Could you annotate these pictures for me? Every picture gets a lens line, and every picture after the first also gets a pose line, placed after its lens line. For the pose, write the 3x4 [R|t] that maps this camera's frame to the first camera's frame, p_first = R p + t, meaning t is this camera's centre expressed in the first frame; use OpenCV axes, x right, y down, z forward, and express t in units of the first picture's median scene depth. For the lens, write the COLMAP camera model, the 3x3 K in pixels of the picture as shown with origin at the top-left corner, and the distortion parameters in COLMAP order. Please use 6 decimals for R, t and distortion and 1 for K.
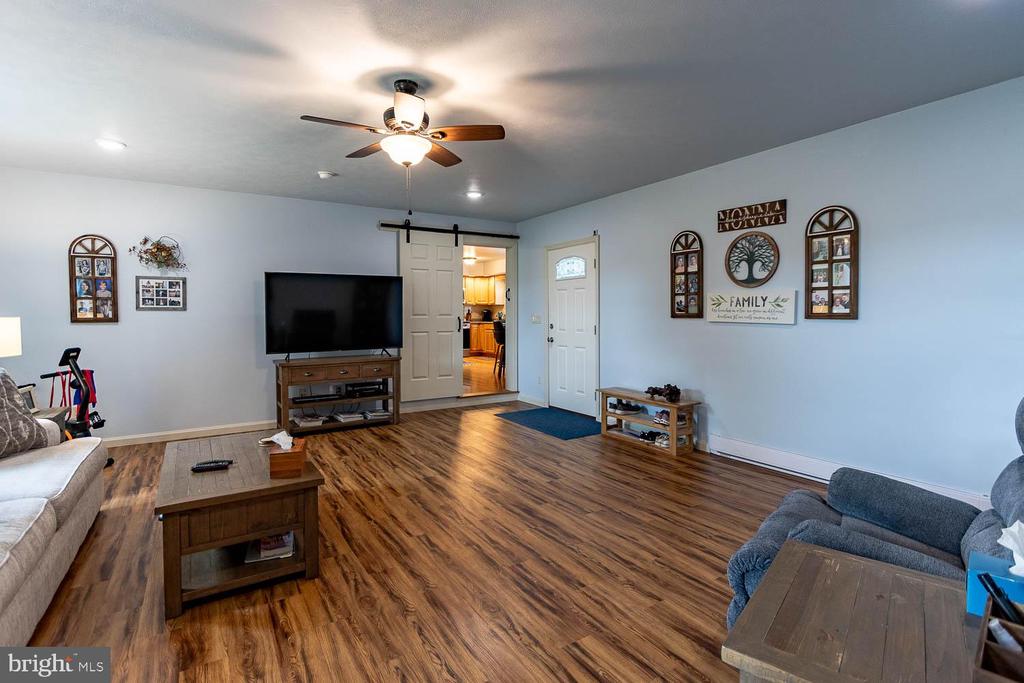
lens RADIAL K [[492.7, 0, 491.4], [0, 492.7, 333.5], [0, 0, 1]] dist [-0.001517, 0.000457]
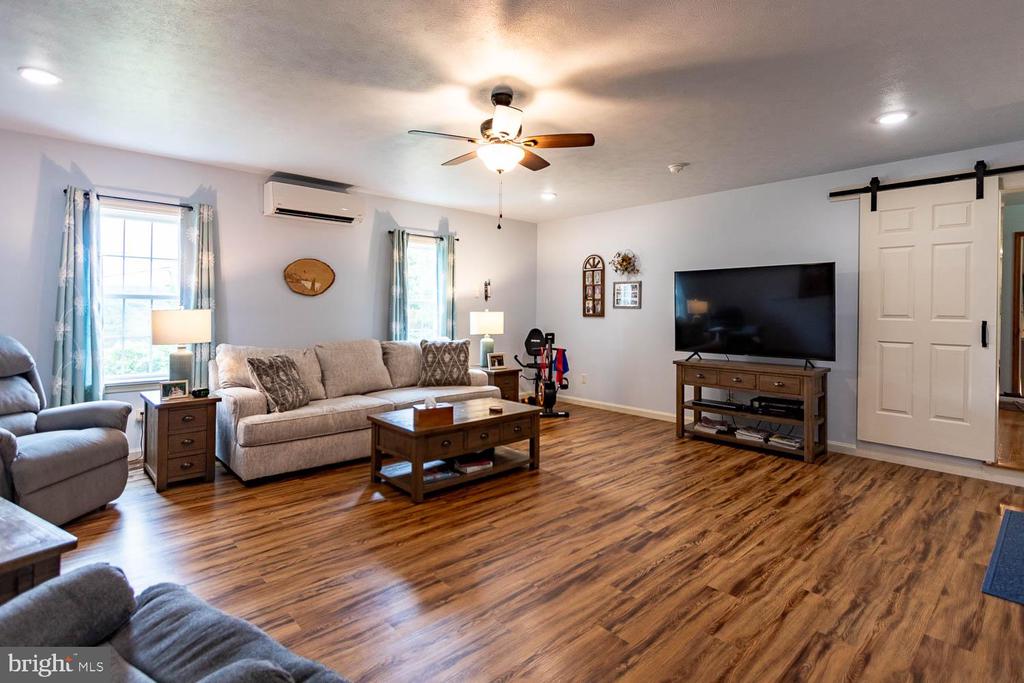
lens RADIAL K [[492.7, 0, 515.5], [0, 492.7, 314.9], [0, 0, 1]] dist [-0.001517, 0.000457]
pose [[0.211337, 0.014683, -0.977303, 0.661666], [-0.048832, 0.998797, 0.004446, -0.029648], [0.976193, 0.046784, 0.211800, 0.617310]]
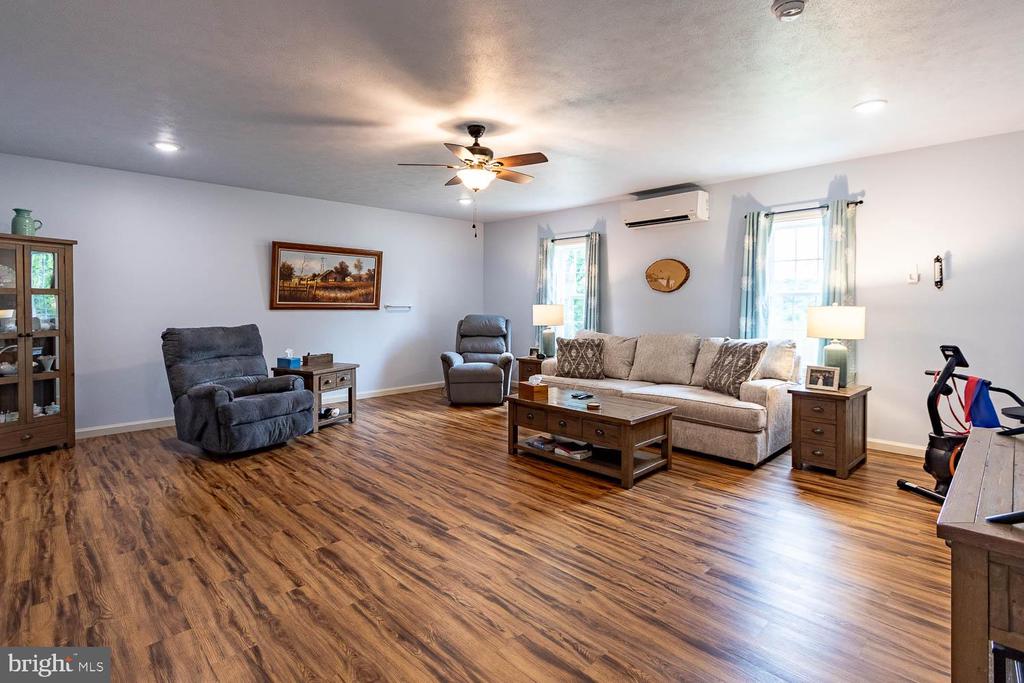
lens RADIAL K [[492.7, 0, 510.2], [0, 492.7, 310.3], [0, 0, 1]] dist [-0.001517, 0.000457]
pose [[-0.969158, 0.007071, -0.246337, 0.047210], [-0.005940, 0.998628, 0.052034, -0.069404], [0.246367, 0.051892, -0.967786, 1.733098]]
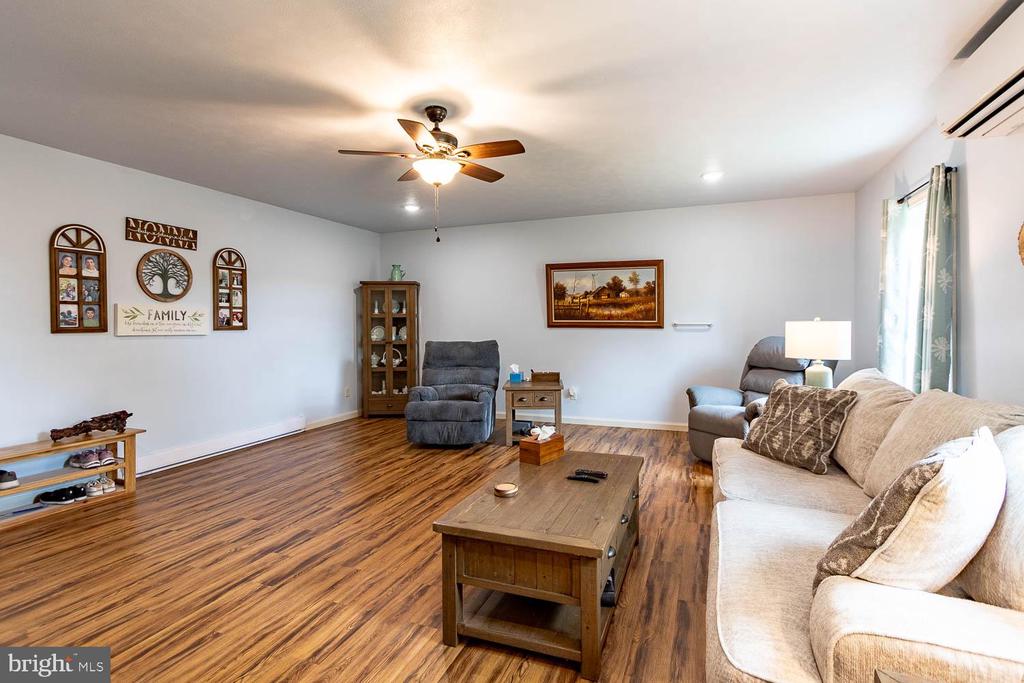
lens RADIAL K [[492.7, 0, 536.2], [0, 492.7, 331.5], [0, 0, 1]] dist [-0.001517, 0.000457]
pose [[-0.640491, -0.004087, 0.767955, -0.859990], [0.041555, 0.998336, 0.039971, -0.042220], [-0.766840, 0.057513, -0.639256, 1.158211]]
